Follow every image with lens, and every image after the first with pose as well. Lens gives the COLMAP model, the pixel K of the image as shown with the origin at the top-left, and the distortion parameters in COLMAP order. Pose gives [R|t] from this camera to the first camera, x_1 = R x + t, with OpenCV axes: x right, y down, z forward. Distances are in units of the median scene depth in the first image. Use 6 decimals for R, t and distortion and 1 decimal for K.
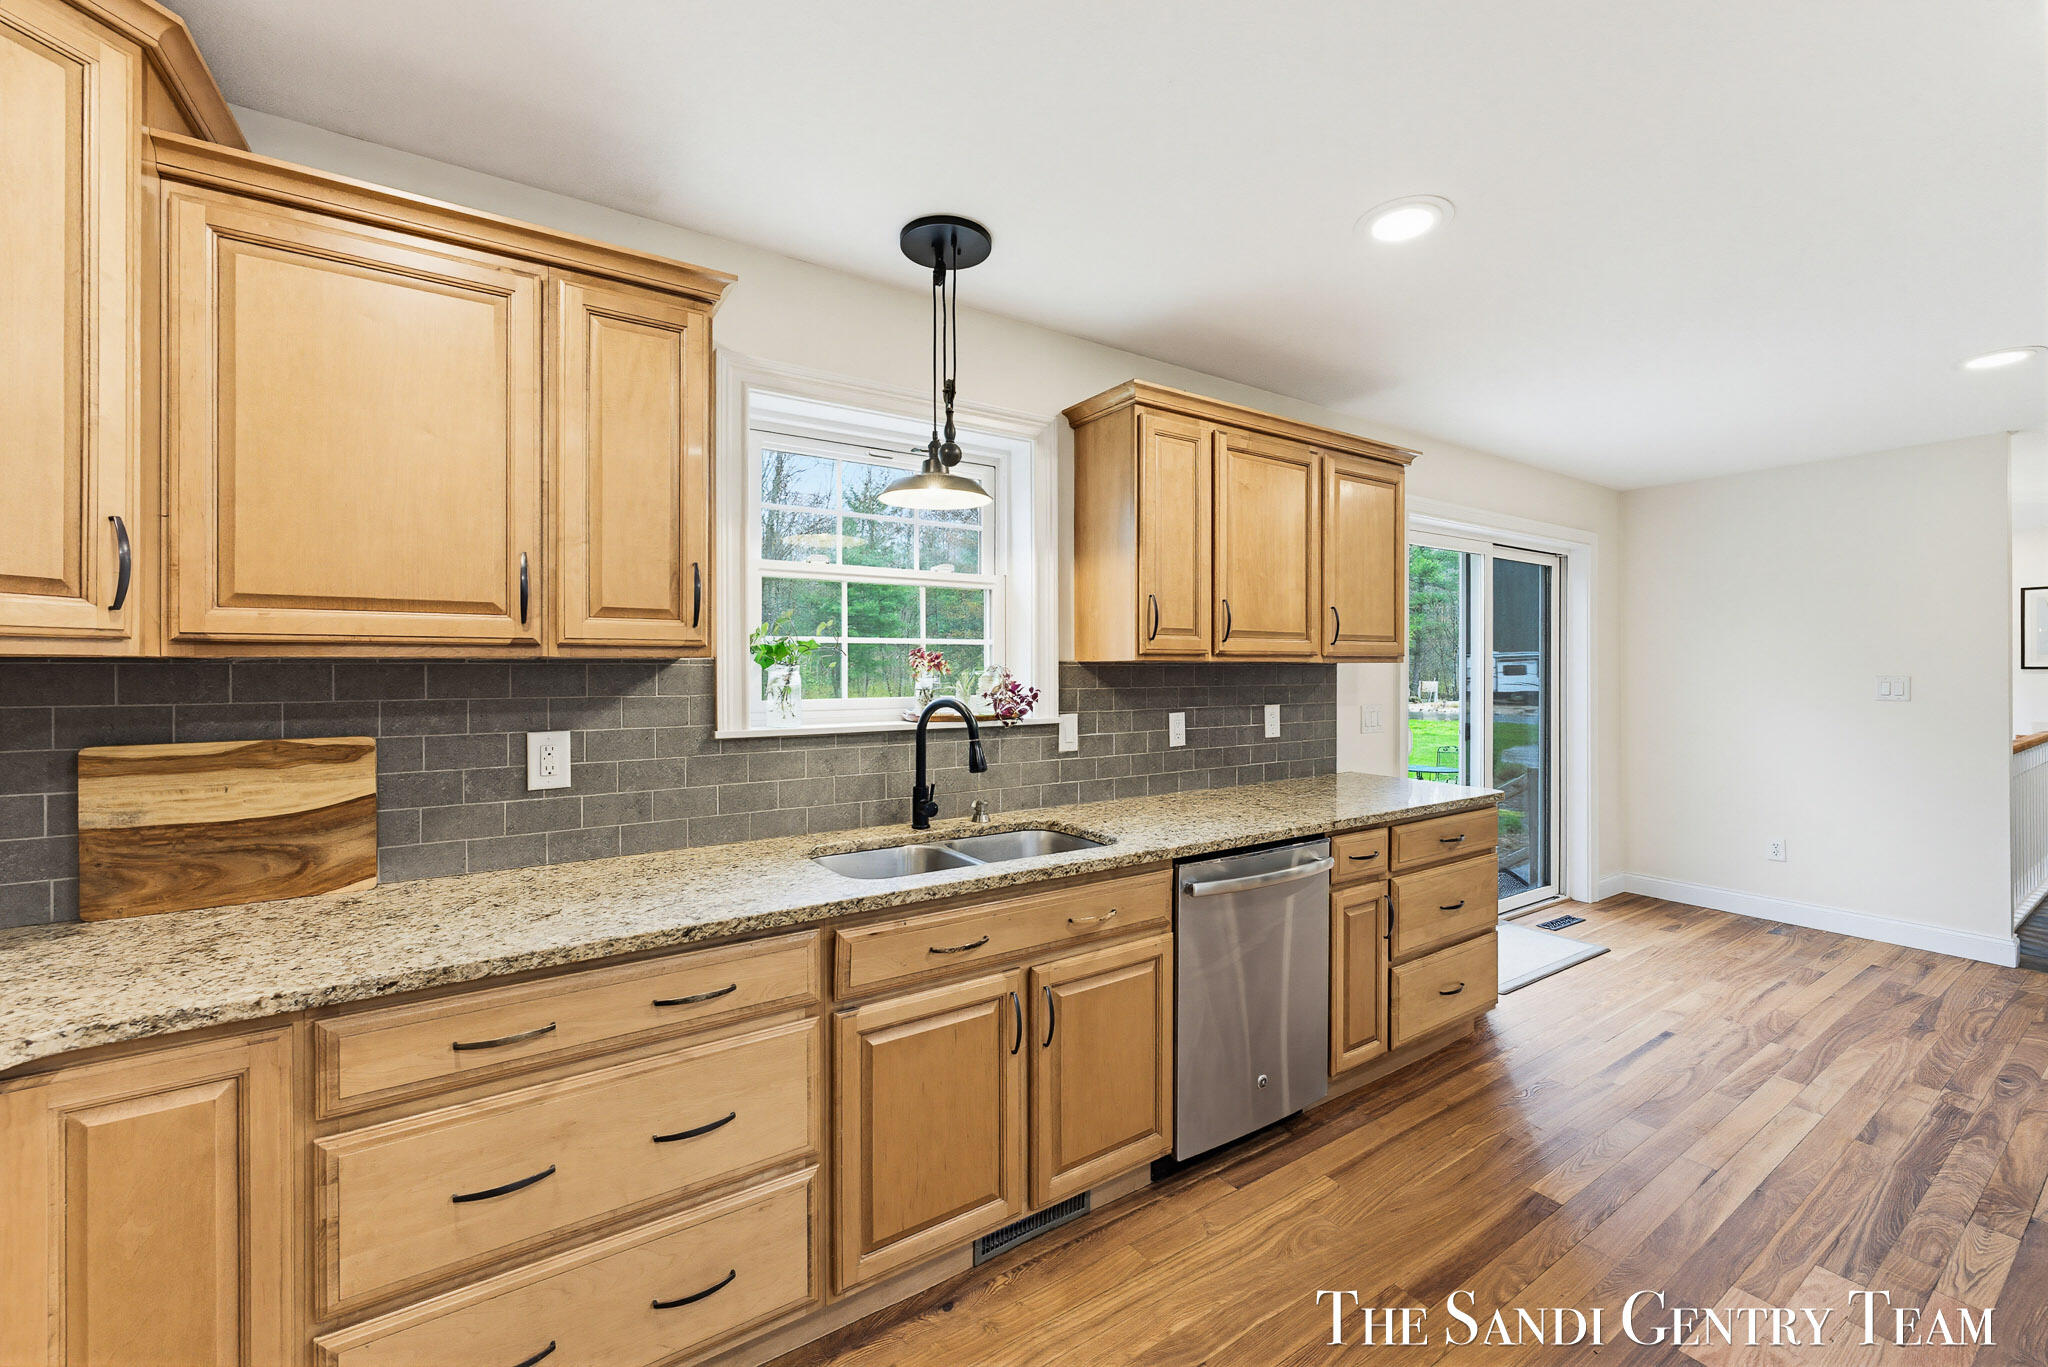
lens RADIAL K [[820.9, 0, 1025.0], [0, 820.9, 668.9], [0, 0, 1]] dist [0.000178, -0.000067]
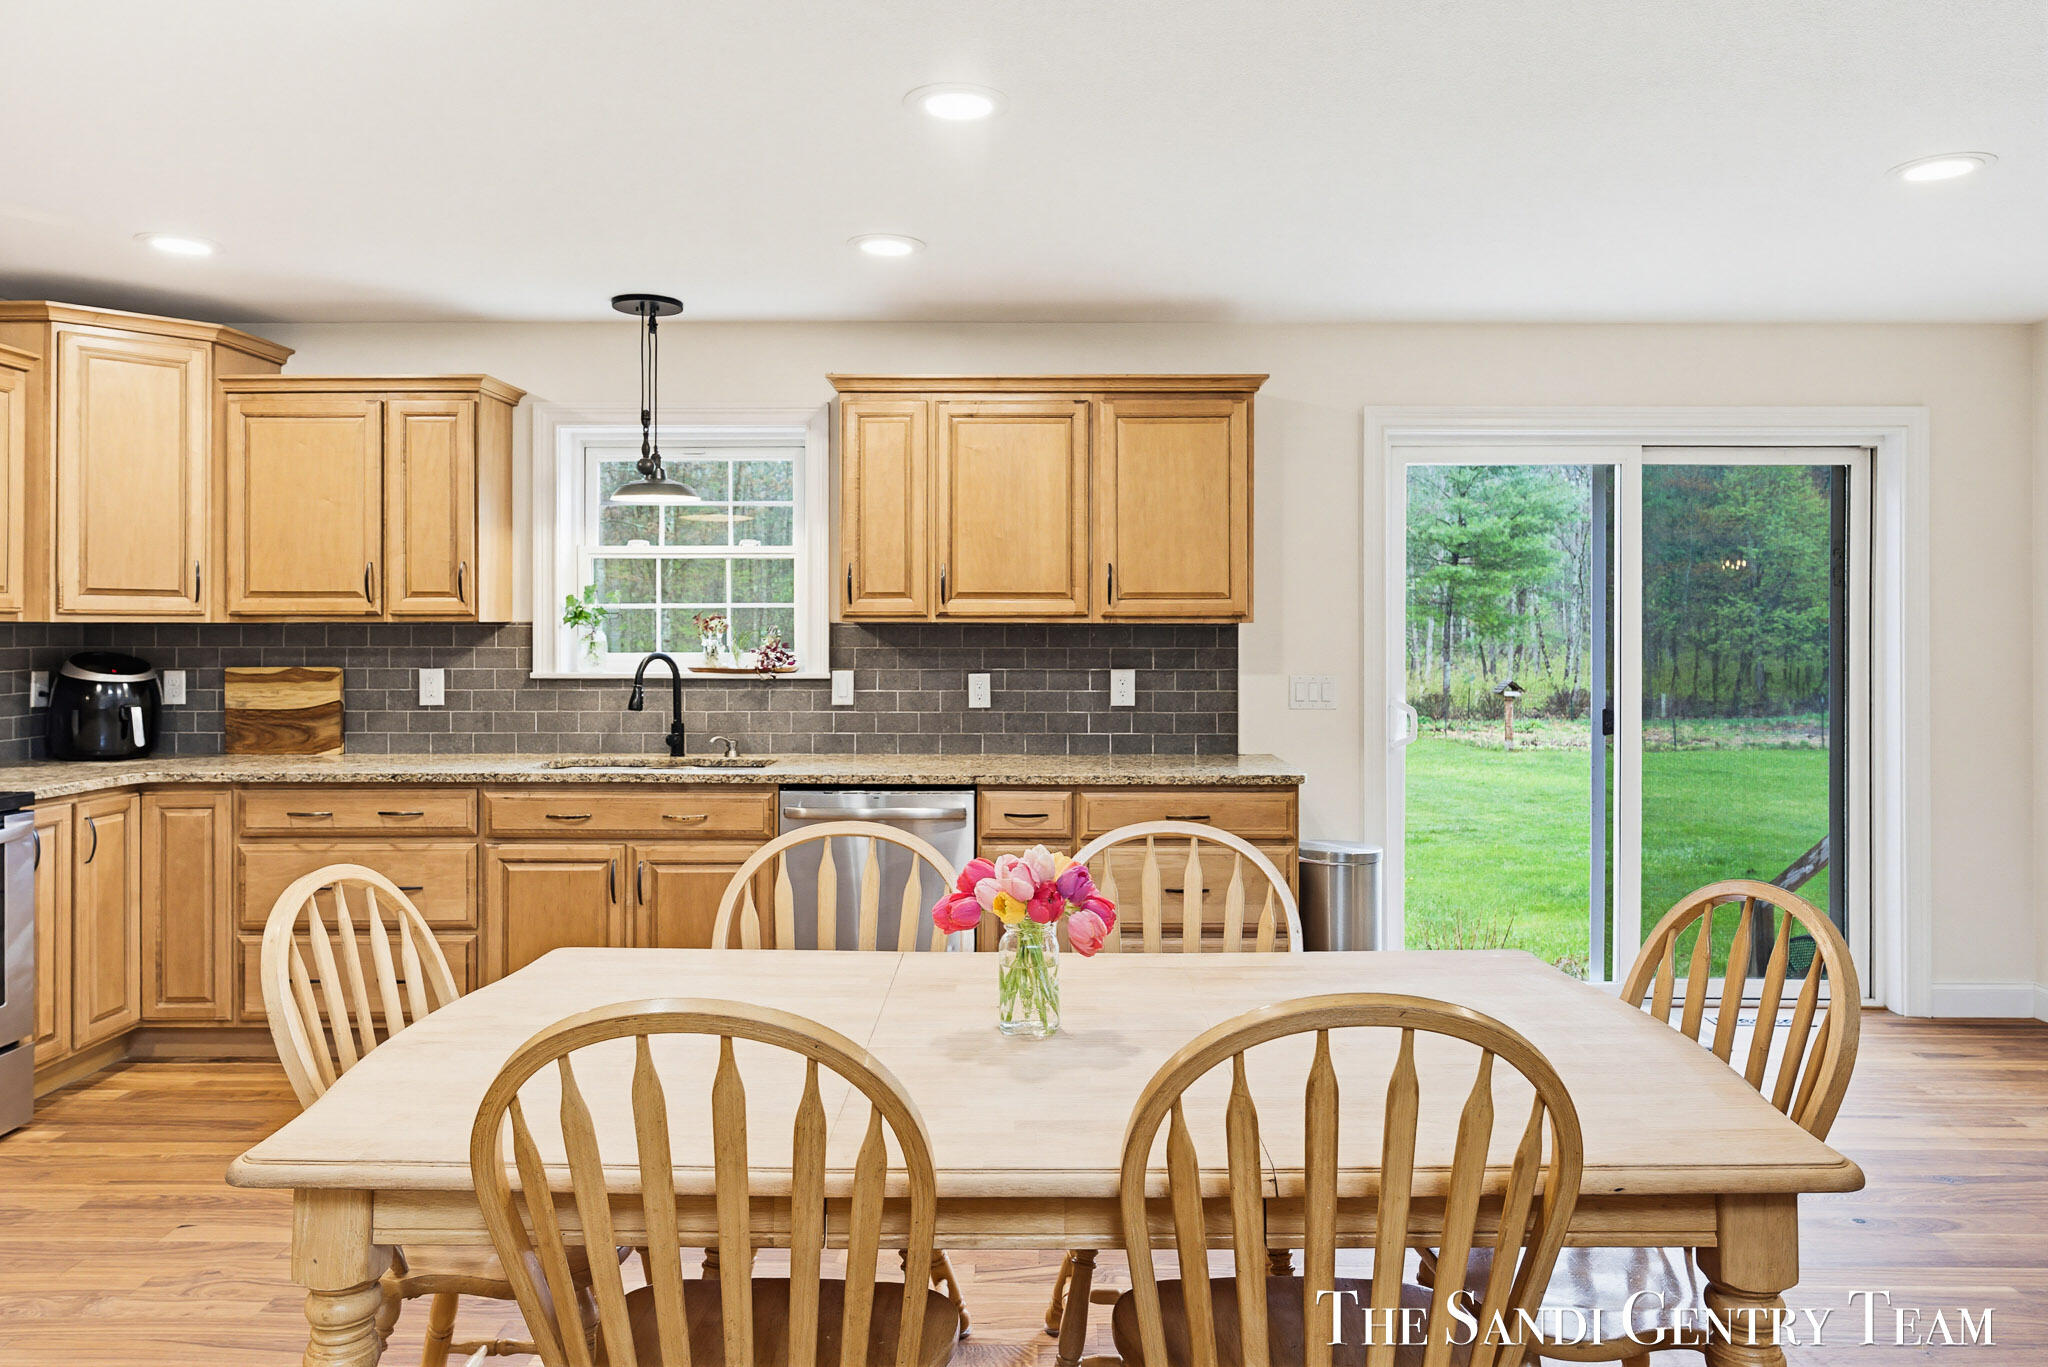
lens RADIAL K [[1373.3, 0, 1026.7], [0, 1373.3, 628.2], [0, 0, 1]] dist [0.004524, 0.002090]
pose [[0.828010, 0.000574, -0.560712, 1.496430], [-0.001506, 0.999998, -0.001200, 0.000276], [0.560711, 0.001838, 0.828010, -0.437979]]
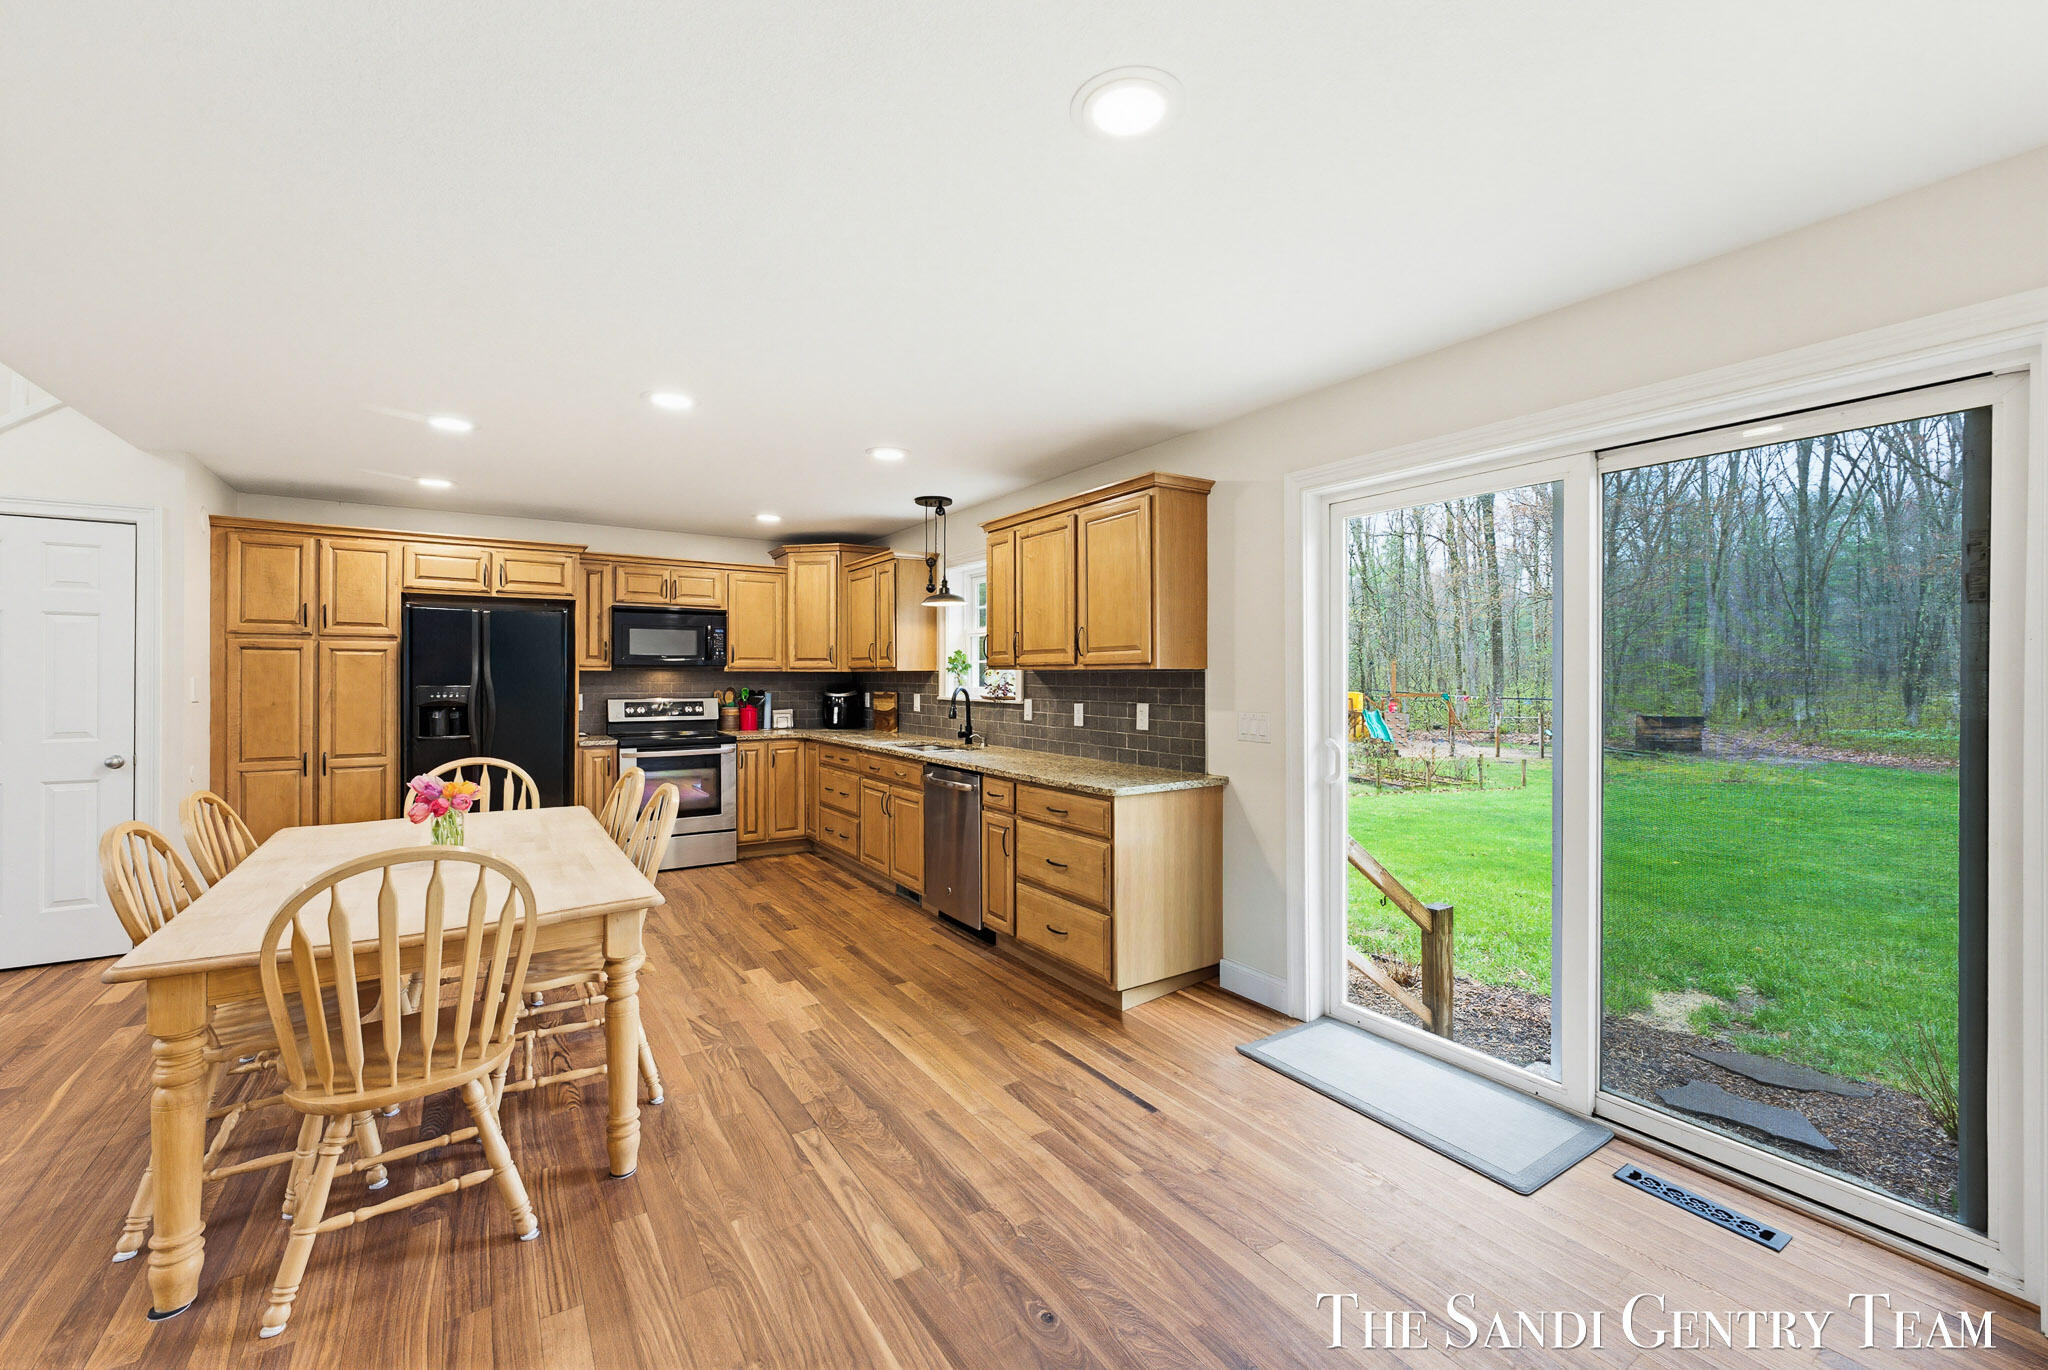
lens RADIAL K [[823.6, 0, 1019.2], [0, 823.6, 678.8], [0, 0, 1]] dist [-0.001421, -0.000076]
pose [[-0.006246, 0.004843, -0.999969, 2.168067], [-0.000943, 0.999988, 0.004849, 0.001548], [0.999980, 0.000973, -0.006242, 1.160642]]
